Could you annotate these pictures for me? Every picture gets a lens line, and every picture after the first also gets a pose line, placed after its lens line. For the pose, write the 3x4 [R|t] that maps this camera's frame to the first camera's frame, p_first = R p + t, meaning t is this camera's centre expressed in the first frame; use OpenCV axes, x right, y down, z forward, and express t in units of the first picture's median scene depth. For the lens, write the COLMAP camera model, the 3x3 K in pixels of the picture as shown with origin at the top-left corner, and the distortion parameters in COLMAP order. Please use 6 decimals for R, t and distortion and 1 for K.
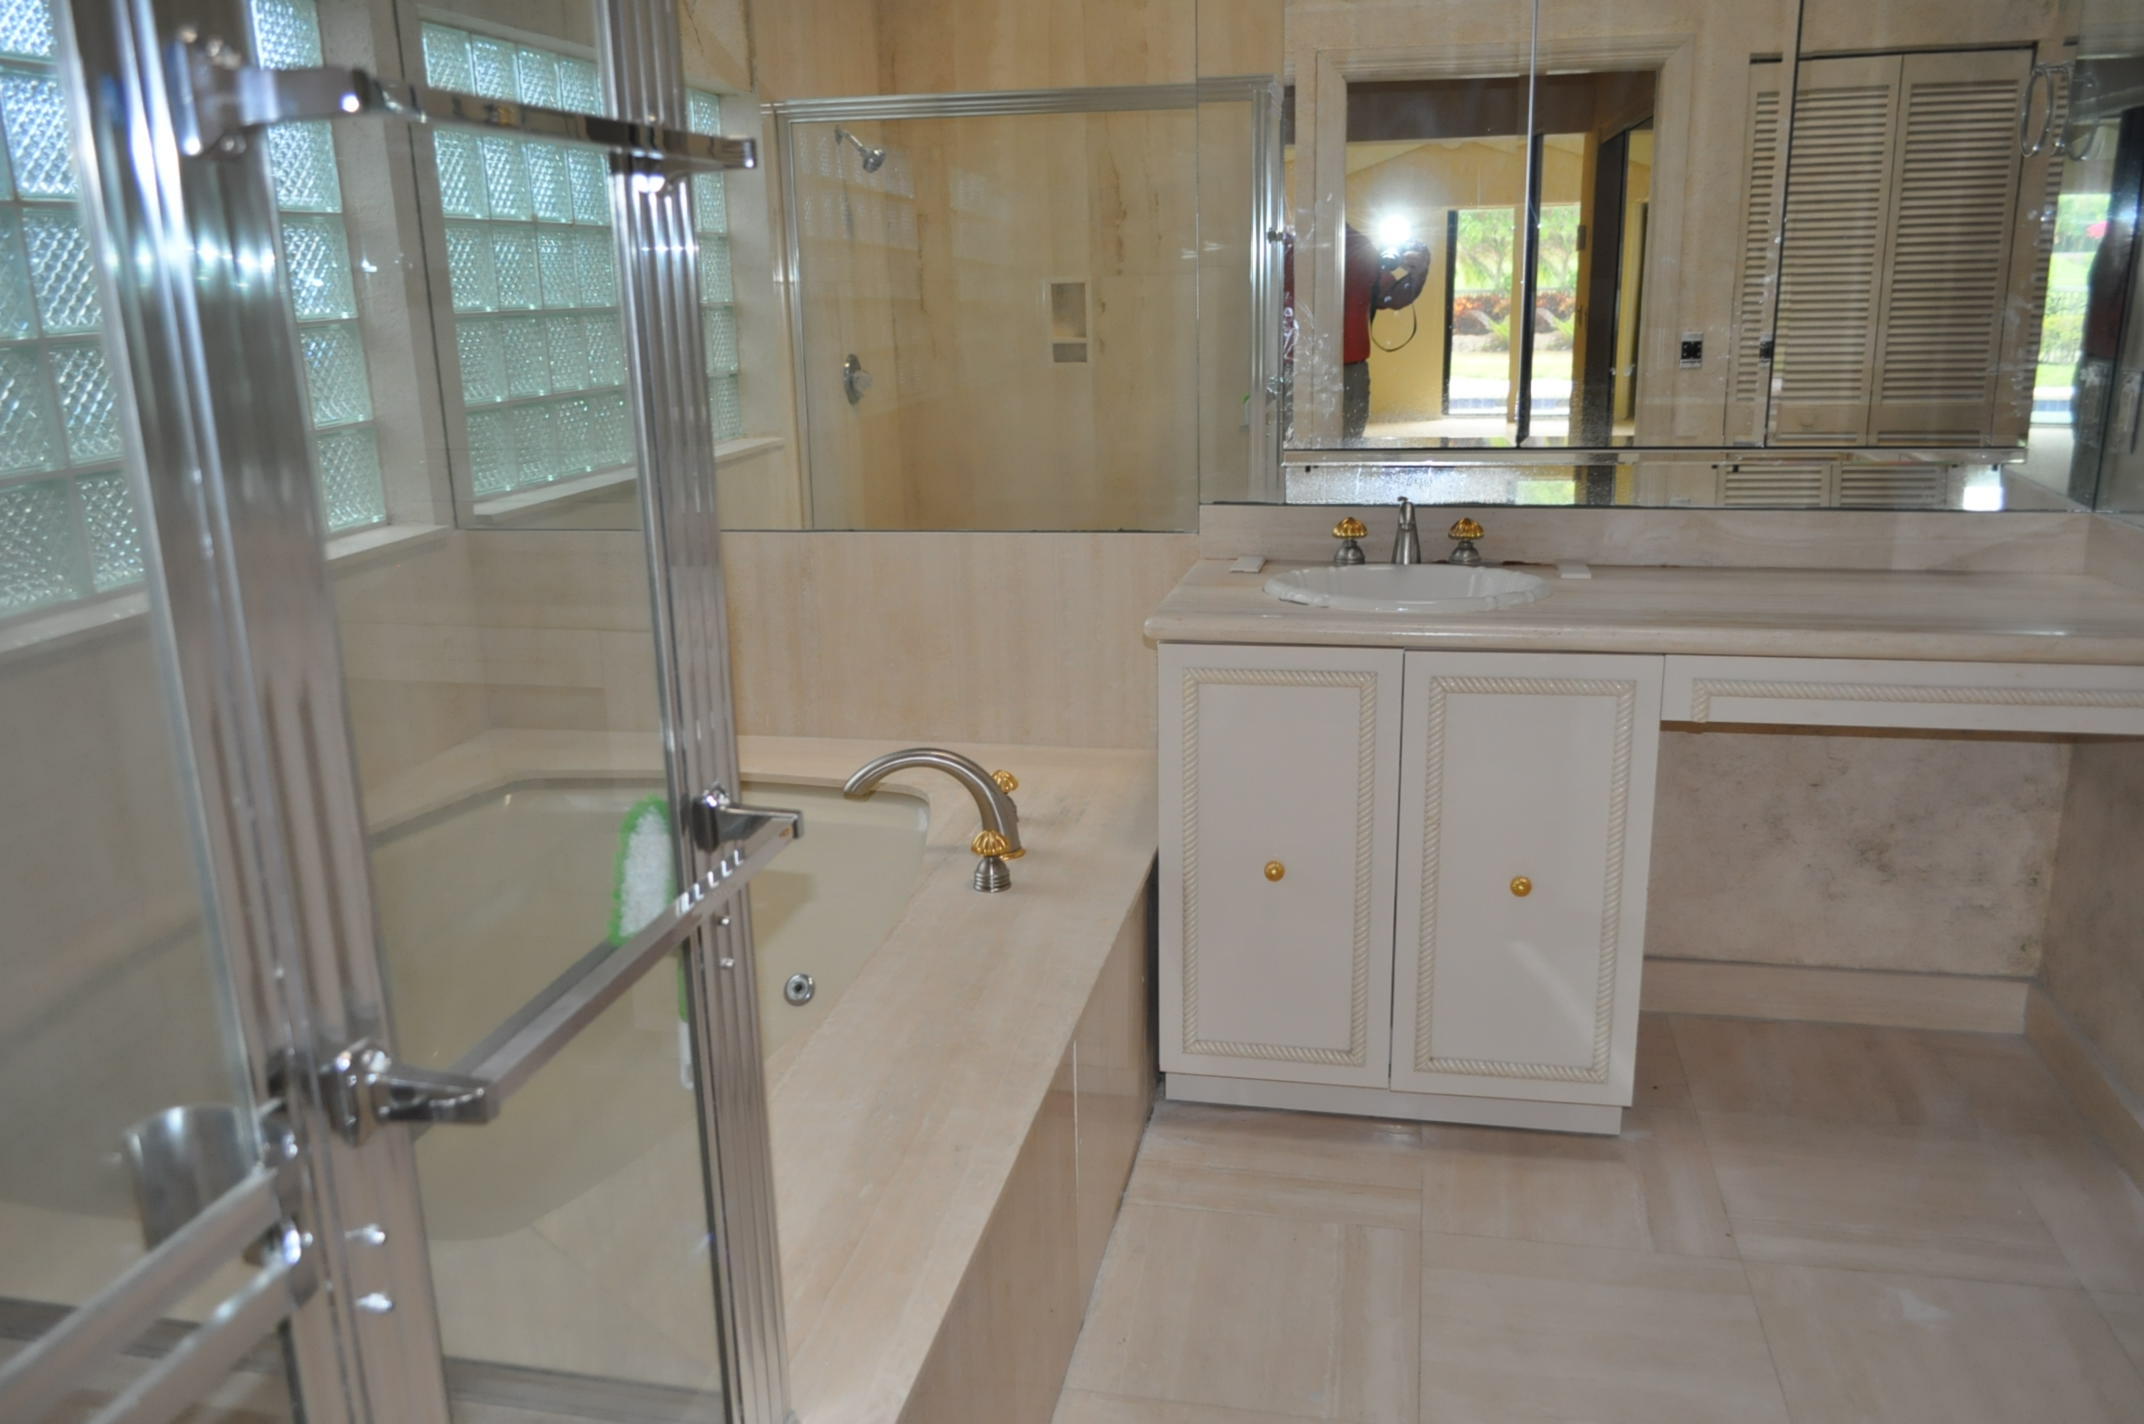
lens RADIAL K [[1654.1, 0, 1072.0], [0, 1654.1, 712.0], [0, 0, 1]] dist [-0.006278, -0.004604]
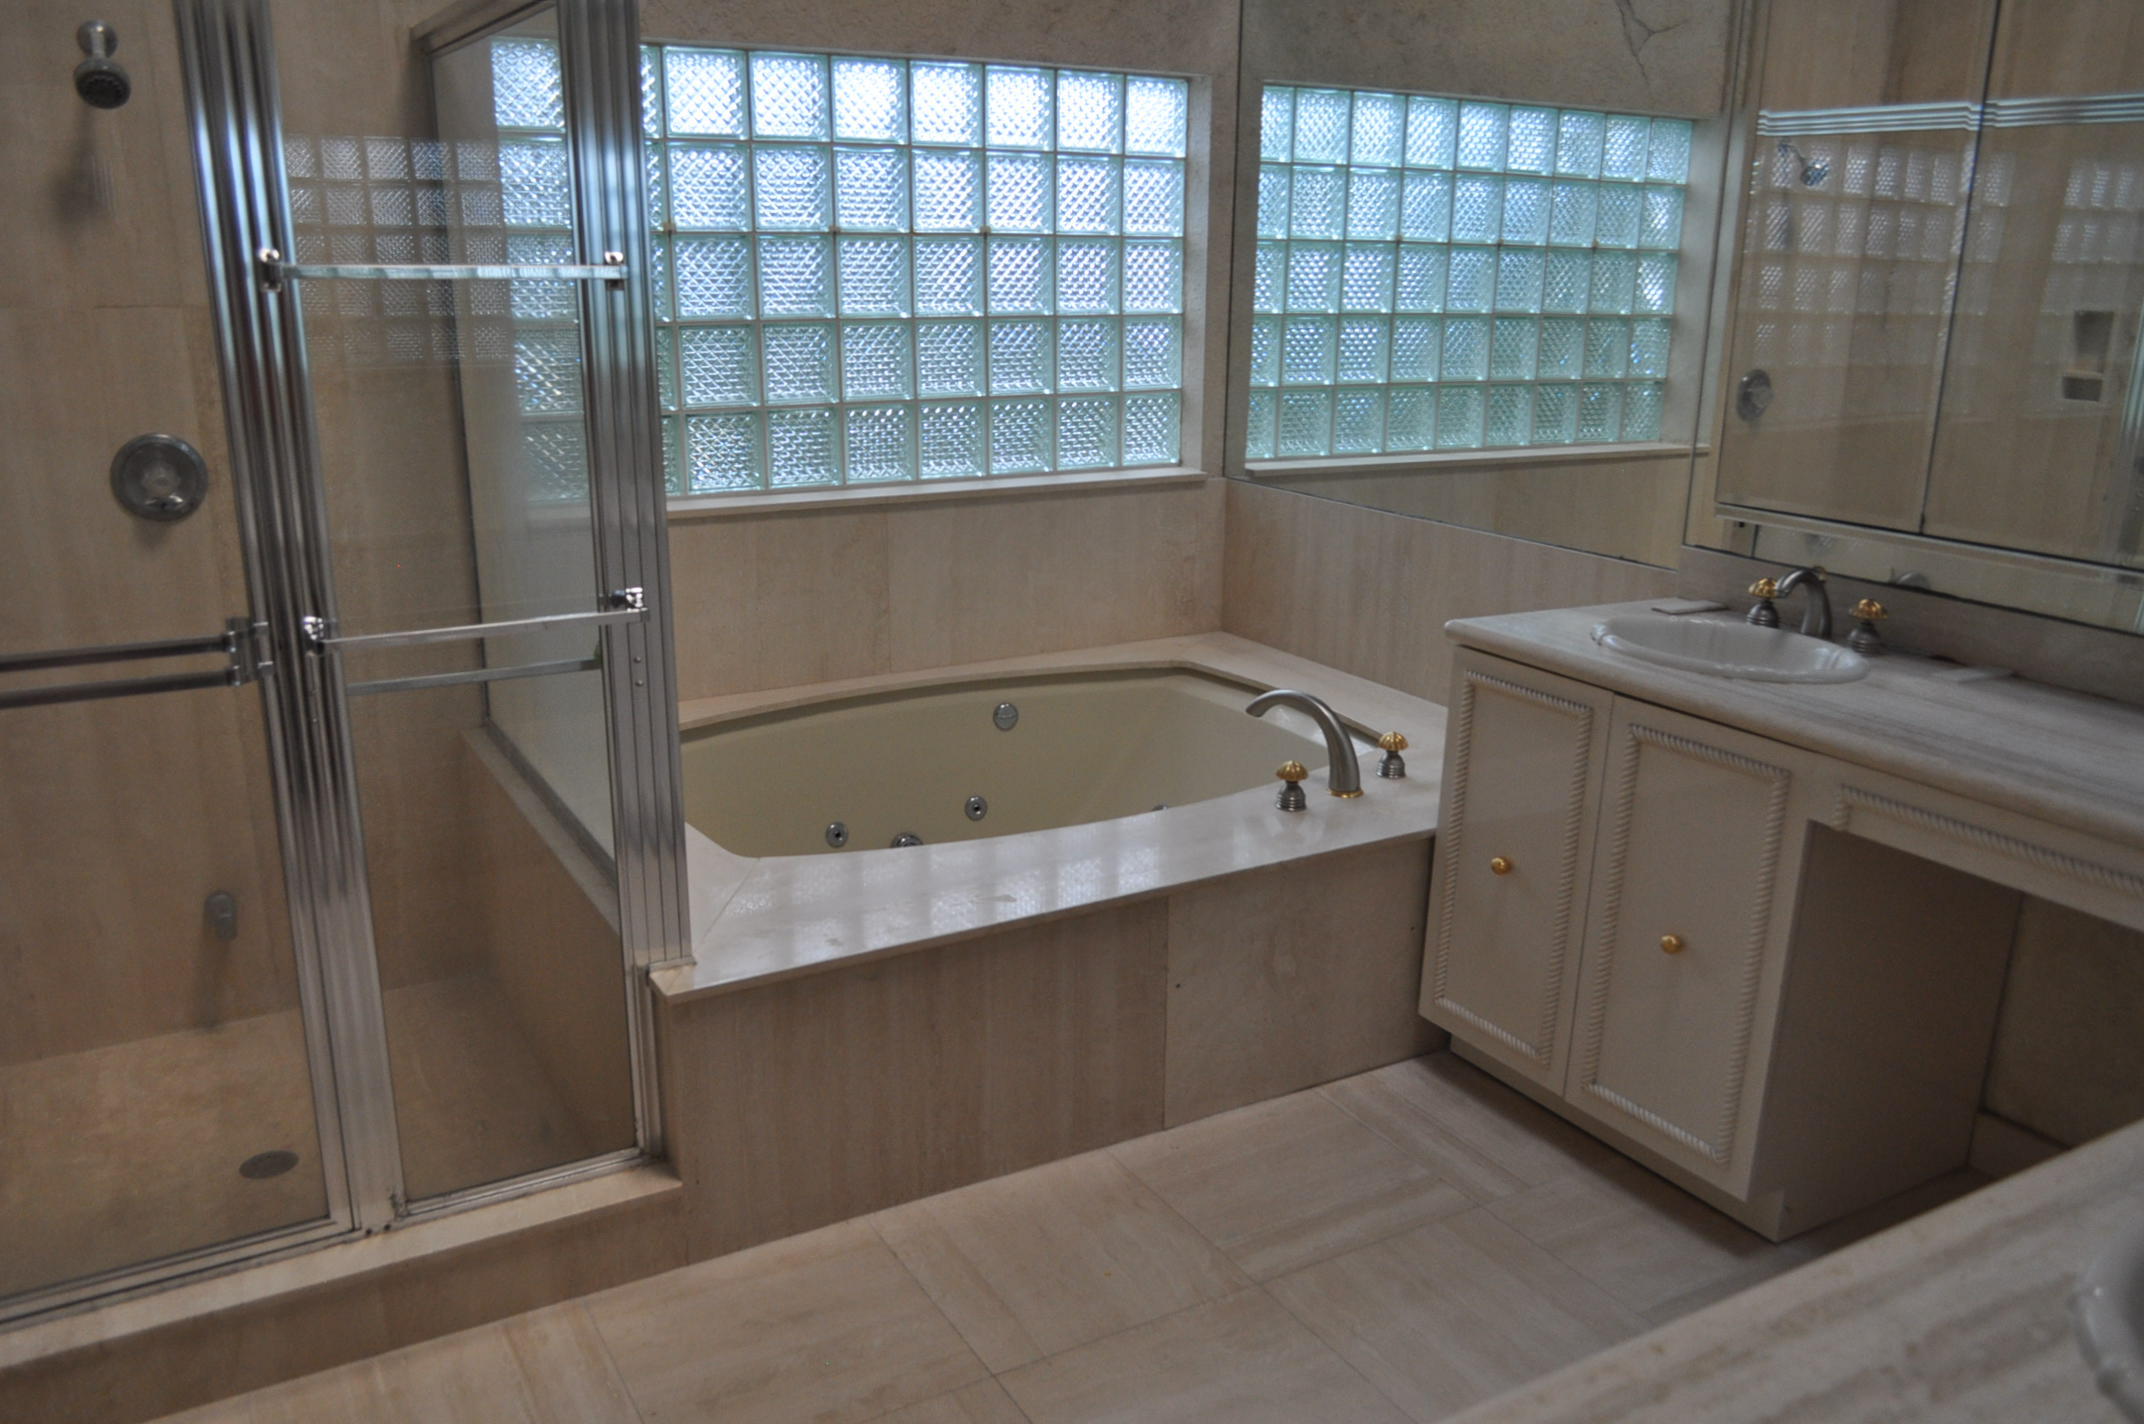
lens RADIAL K [[1684.1, 0, 1072.0], [0, 1684.1, 712.0], [0, 0, 1]] dist [-0.001333, 0.081559]
pose [[0.654690, 0.229145, -0.720329, 0.561559], [-0.222372, 0.969161, 0.106193, -0.044851], [0.722449, 0.090657, 0.685456, 0.008490]]
